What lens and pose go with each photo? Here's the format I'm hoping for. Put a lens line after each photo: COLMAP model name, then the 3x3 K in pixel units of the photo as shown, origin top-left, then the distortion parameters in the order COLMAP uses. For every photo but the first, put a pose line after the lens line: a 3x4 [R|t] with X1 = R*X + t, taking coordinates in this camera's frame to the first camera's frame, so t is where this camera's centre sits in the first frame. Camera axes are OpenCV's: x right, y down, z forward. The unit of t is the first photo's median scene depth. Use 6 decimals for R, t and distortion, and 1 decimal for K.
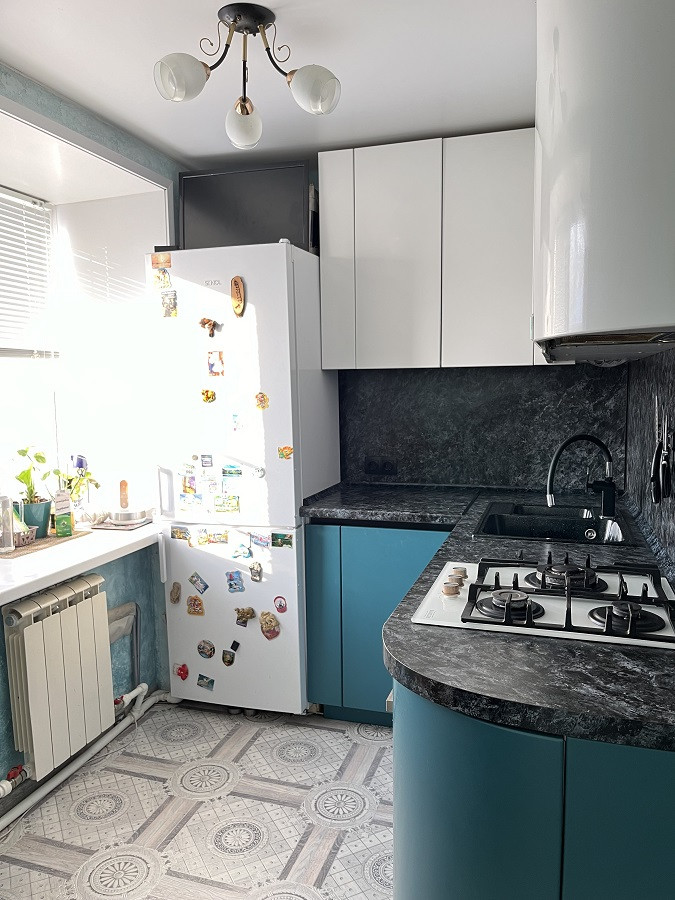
lens RADIAL K [[677.3, 0, 339.0], [0, 677.3, 453.8], [0, 0, 1]] dist [0.038924, -0.009108]
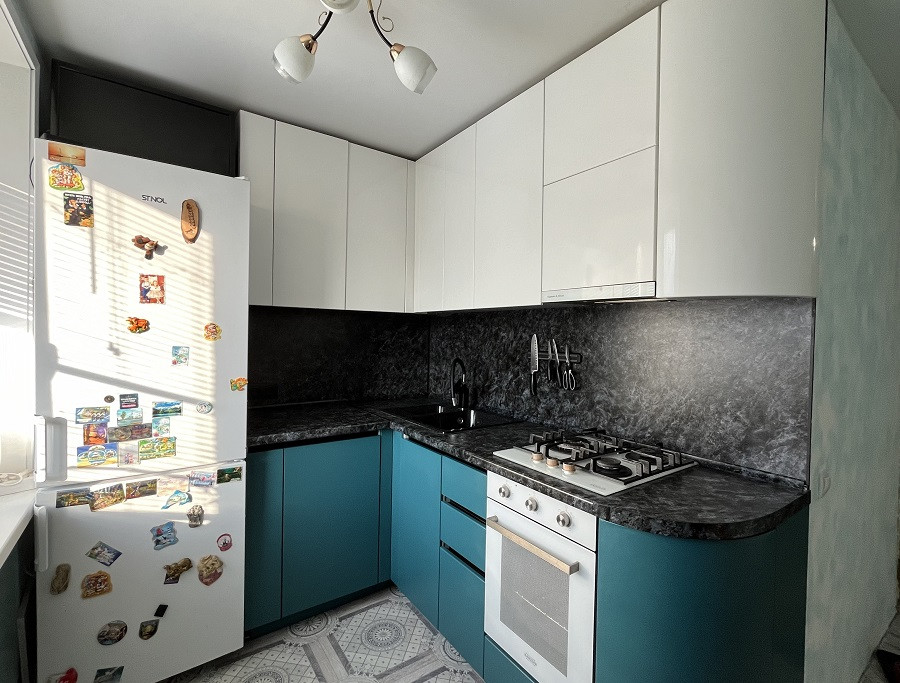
lens RADIAL K [[422.4, 0, 451.1], [0, 422.4, 337.7], [0, 0, 1]] dist [-0.004518, 0.000520]
pose [[0.604620, 0.012735, 0.796412, -0.372594], [0.055707, 0.996748, -0.058230, -0.016015], [-0.794564, 0.079572, 0.601944, 0.357923]]
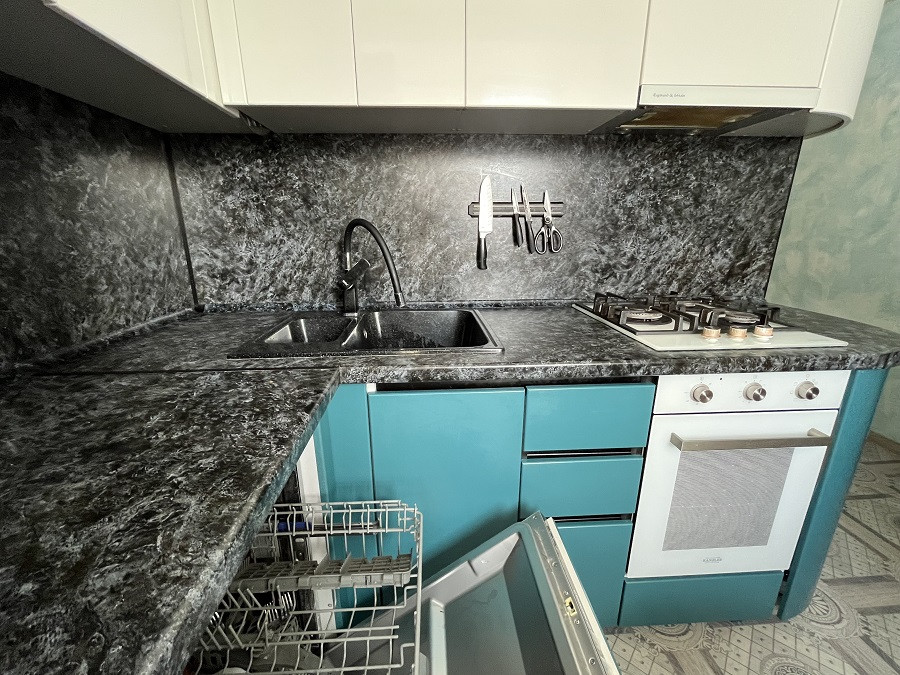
lens RADIAL K [[378.9, 0, 447.3], [0, 378.9, 339.0], [0, 0, 1]] dist [0.000915, -0.000130]
pose [[-0.359709, -0.246799, 0.899833, -0.112231], [0.103282, 0.947927, 0.301277, -0.014809], [-0.927331, 0.201309, -0.315488, 0.924262]]
